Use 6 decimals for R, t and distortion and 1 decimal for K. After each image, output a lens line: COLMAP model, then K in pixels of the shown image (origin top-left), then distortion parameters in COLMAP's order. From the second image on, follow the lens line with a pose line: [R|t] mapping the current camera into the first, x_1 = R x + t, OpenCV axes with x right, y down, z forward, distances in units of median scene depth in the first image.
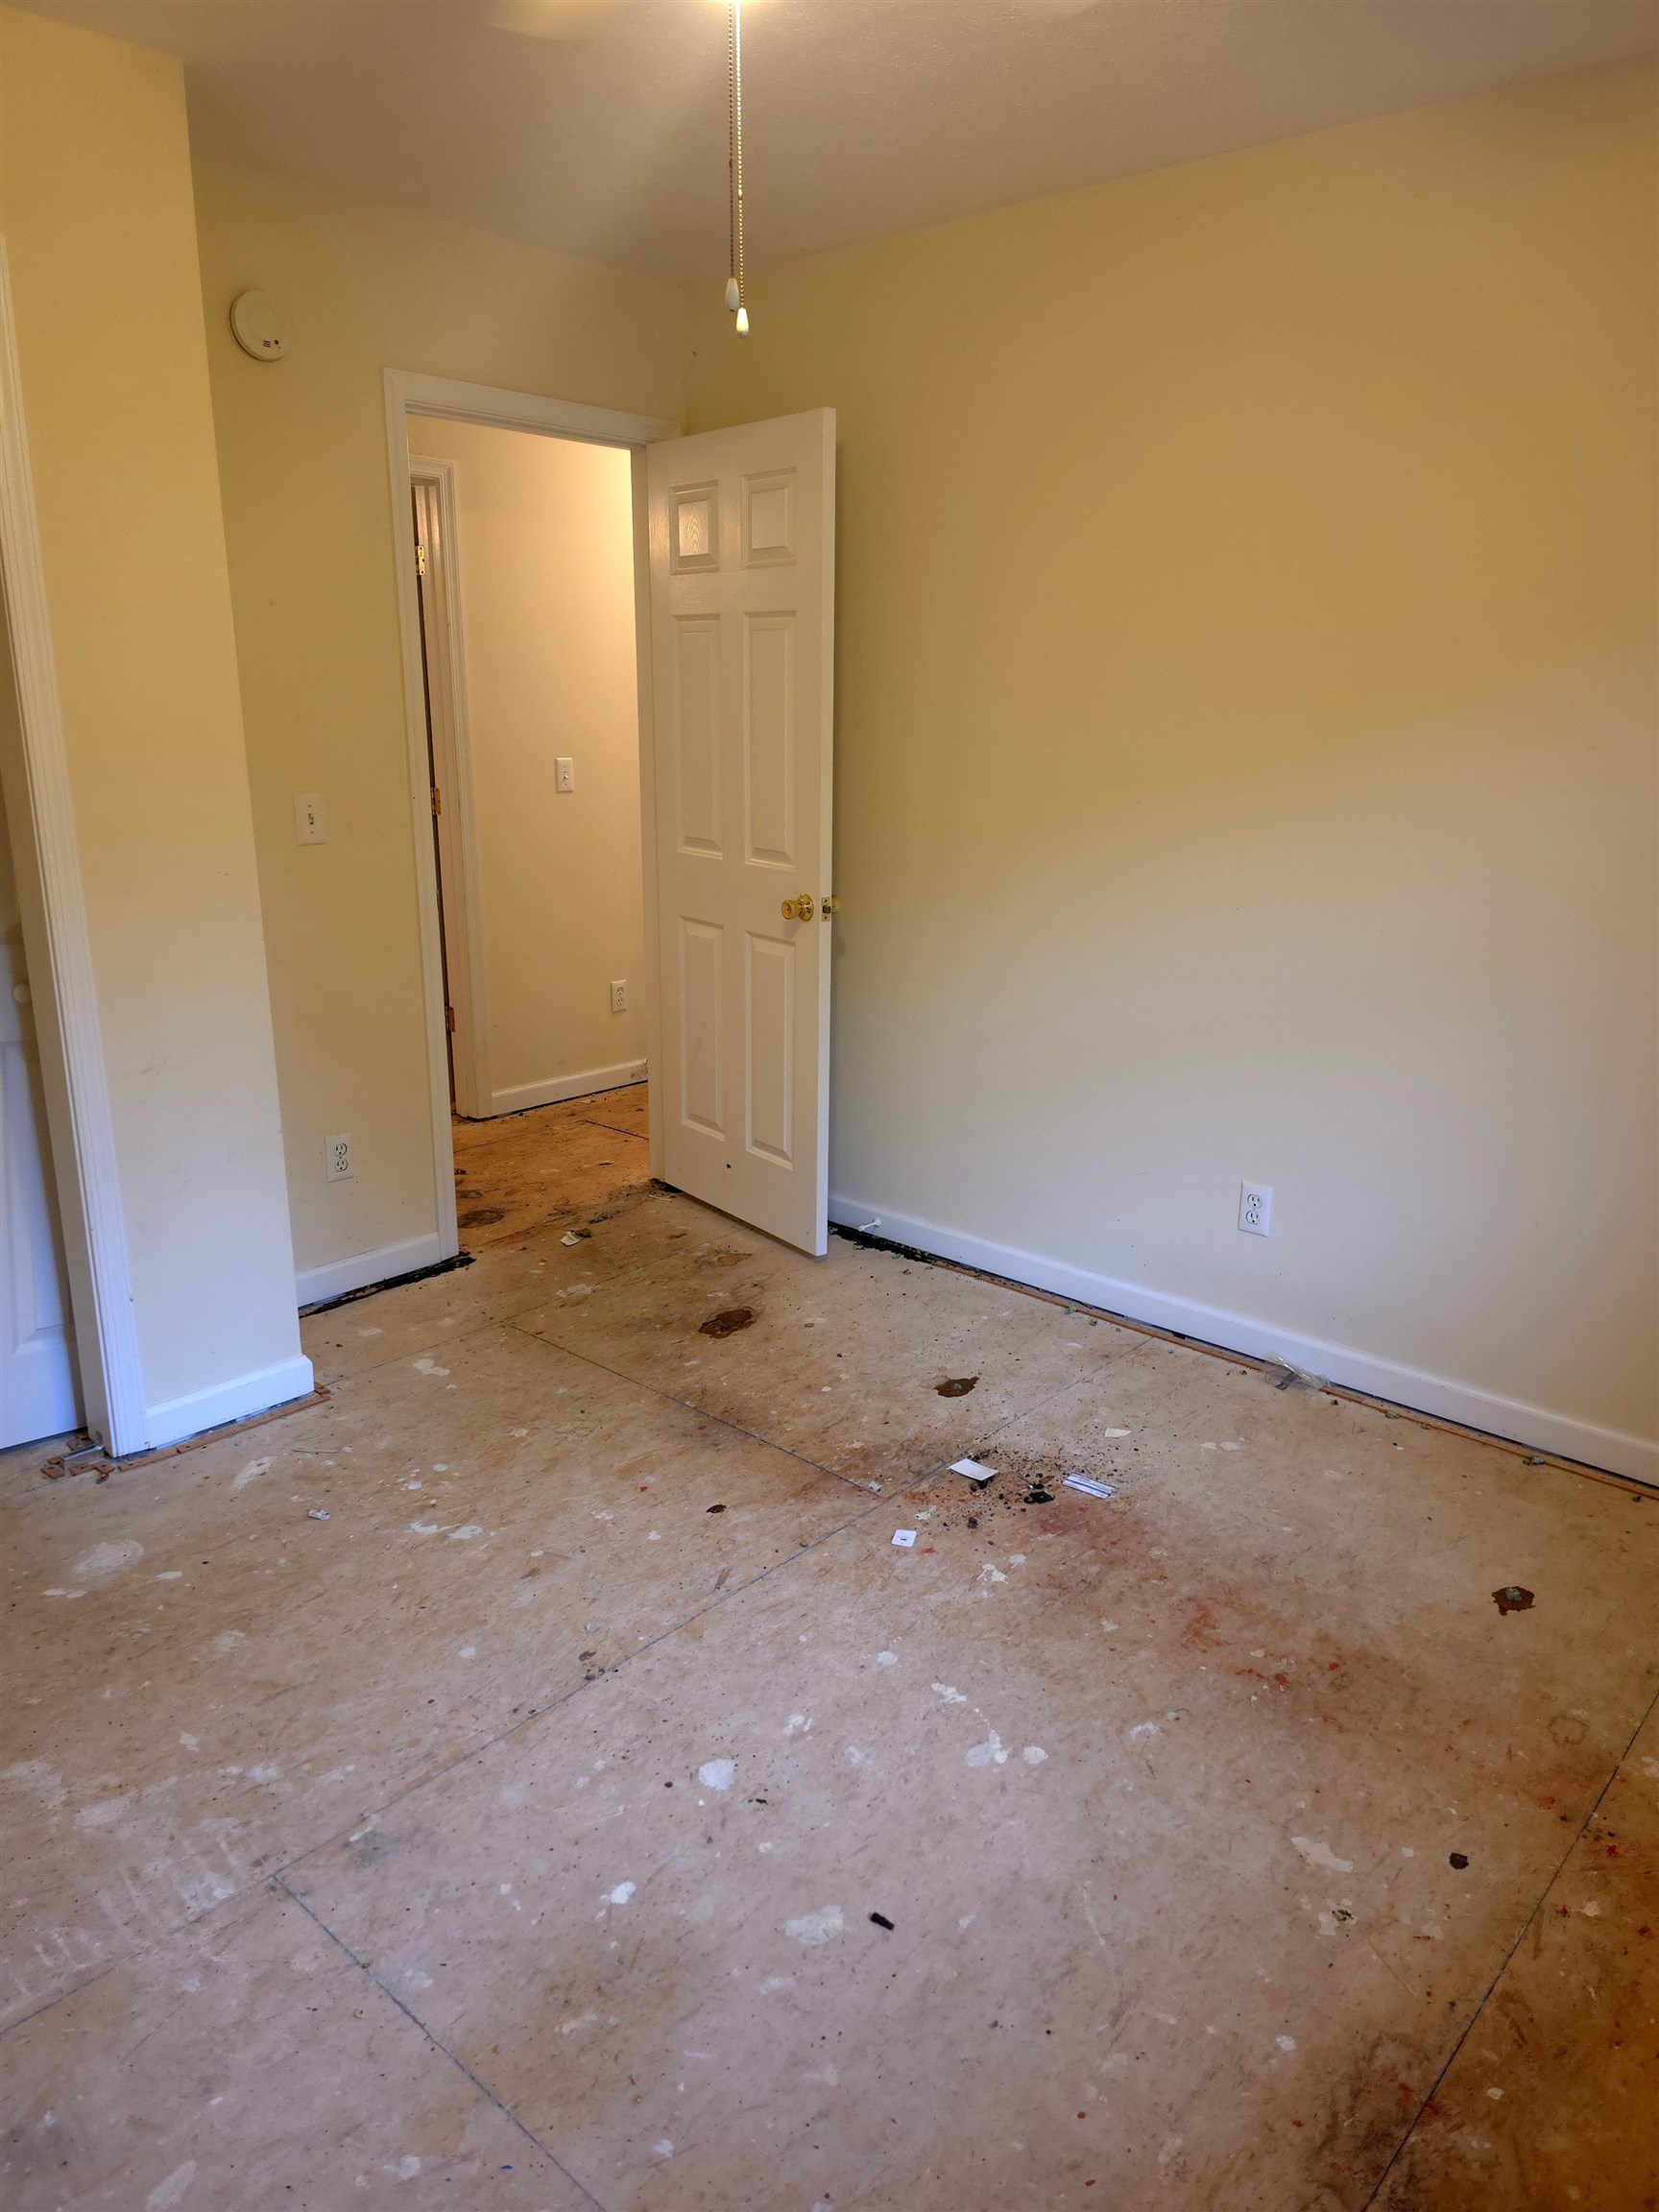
lens RADIAL K [[1483.5, 0, 843.6], [0, 1483.5, 1118.9], [0, 0, 1]] dist [0.080249, -0.079916]
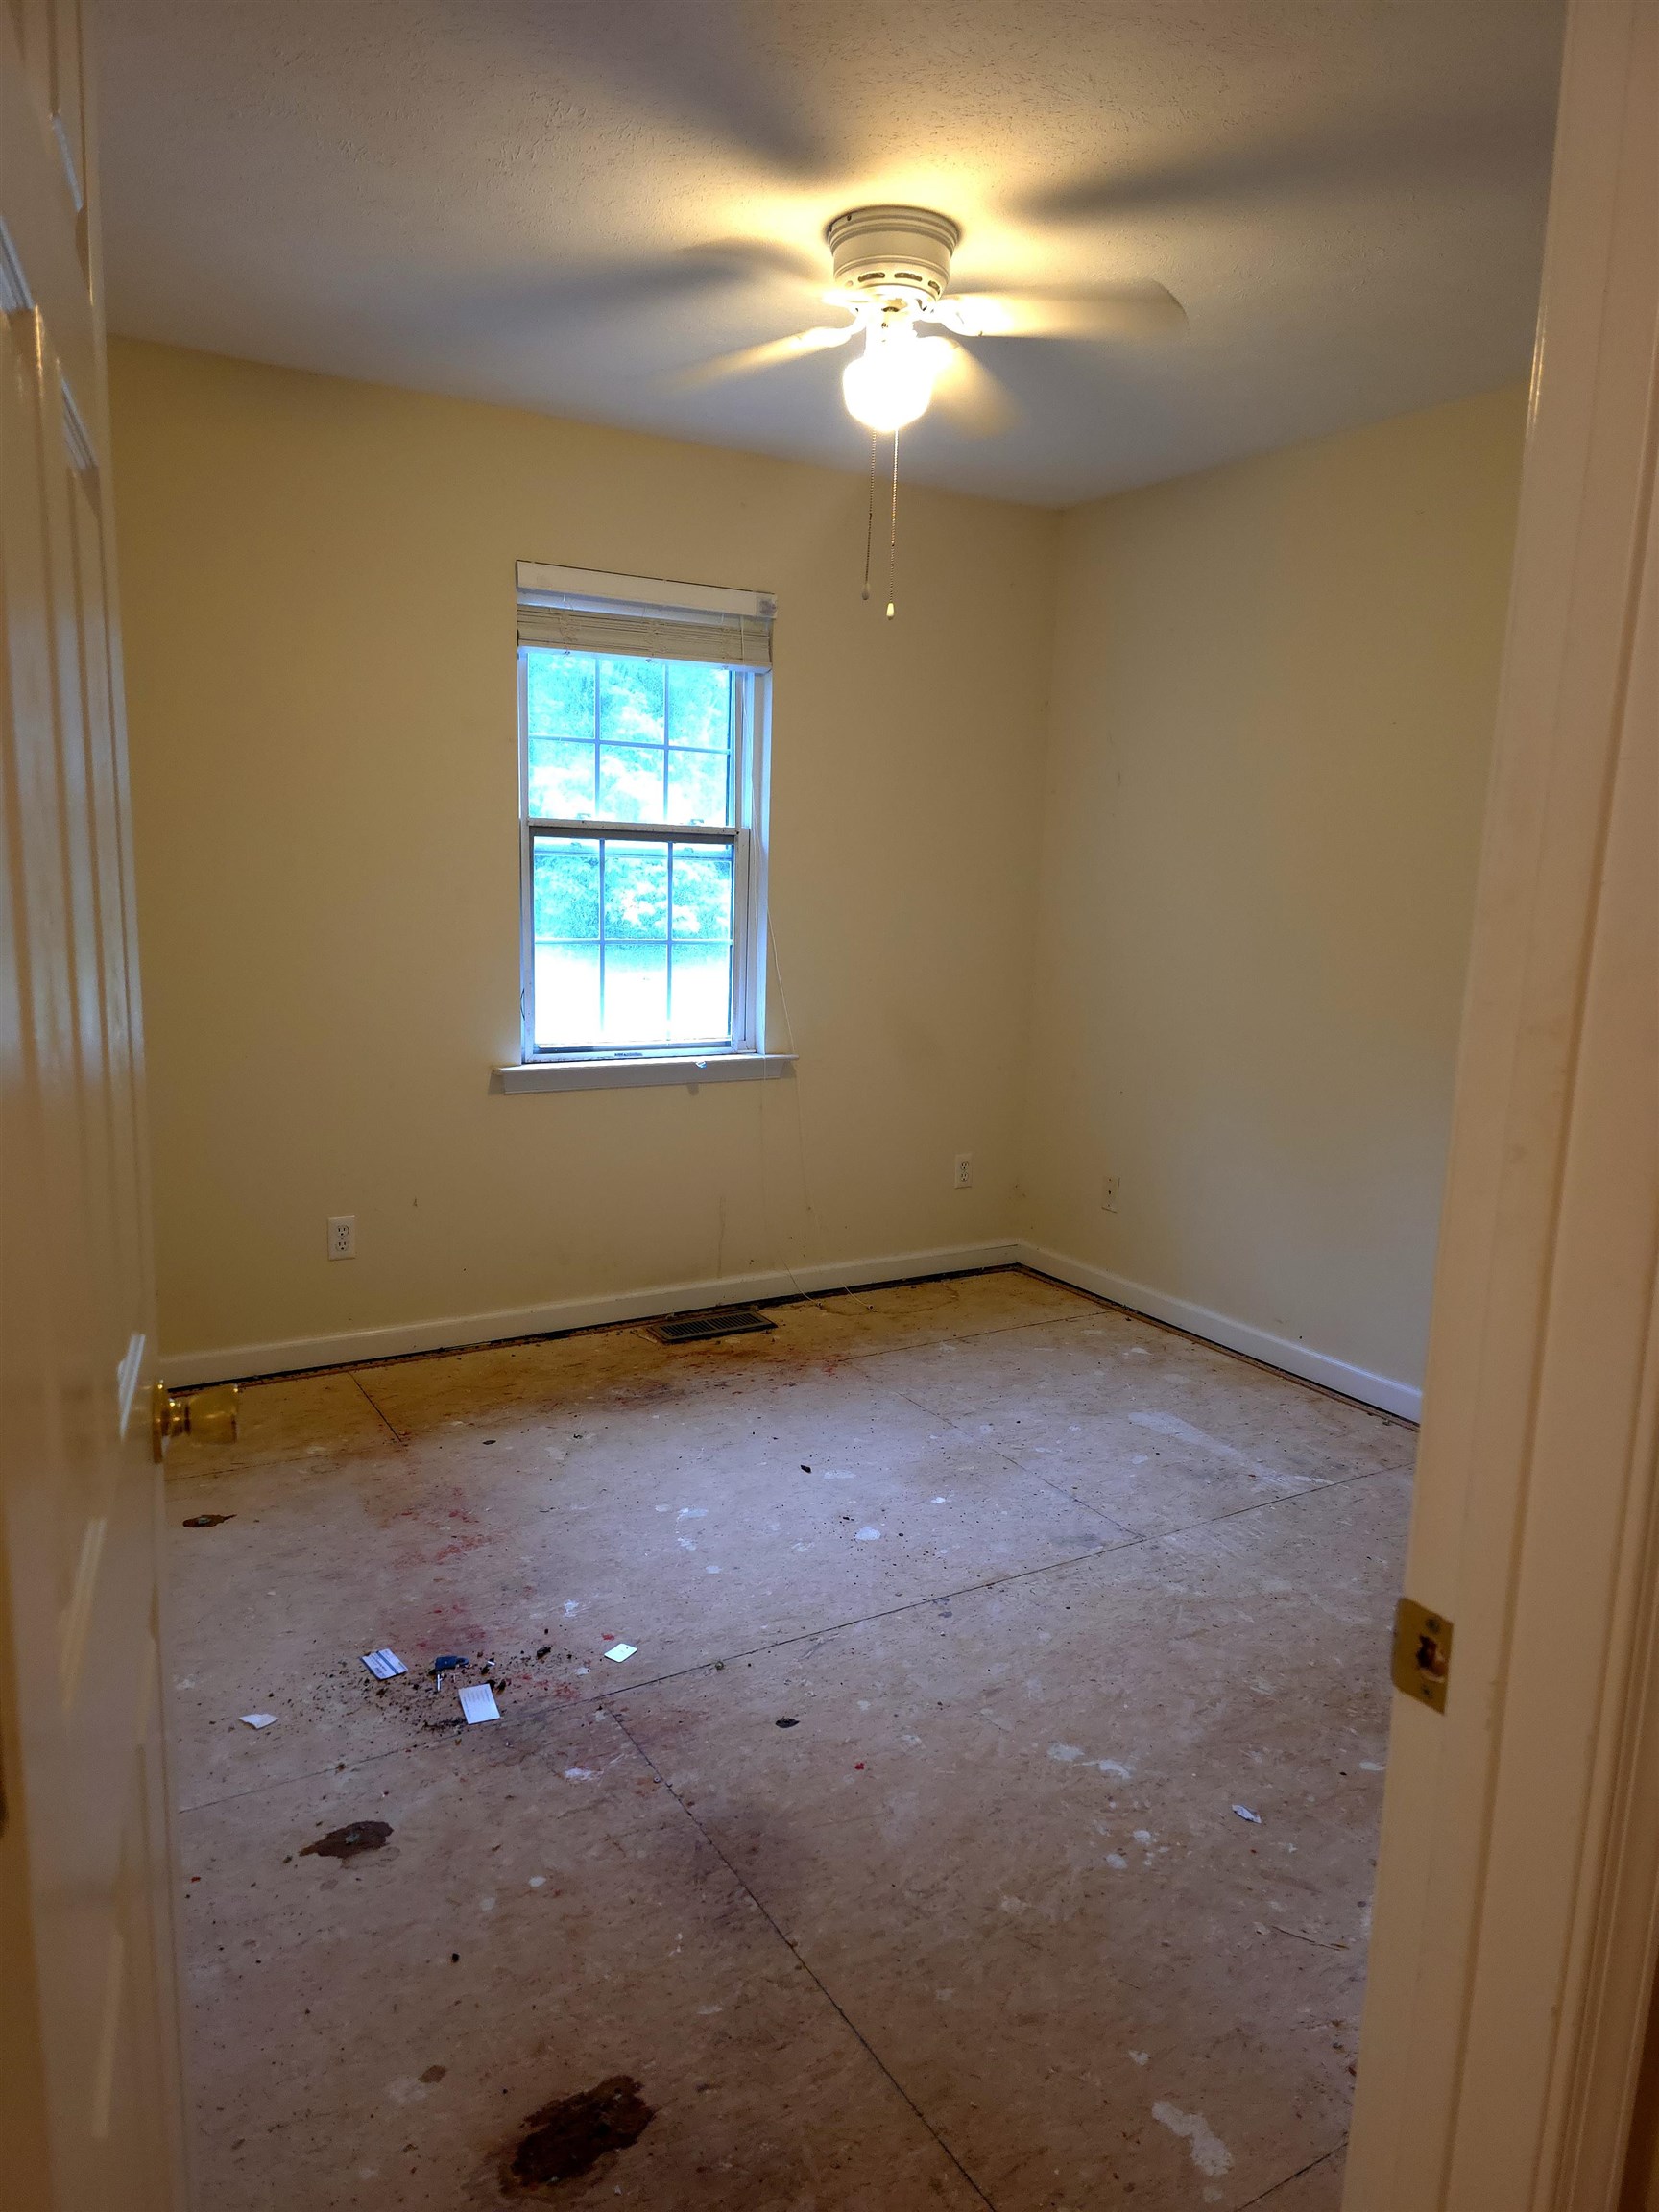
lens RADIAL K [[1483.5, 0, 843.6], [0, 1483.5, 1118.9], [0, 0, 1]] dist [0.080249, -0.079916]
pose [[-0.956648, -0.088106, 0.277600, -0.363620], [0.042865, 0.900172, 0.433420, -0.484653], [-0.288074, 0.426529, -0.857371, 1.752286]]
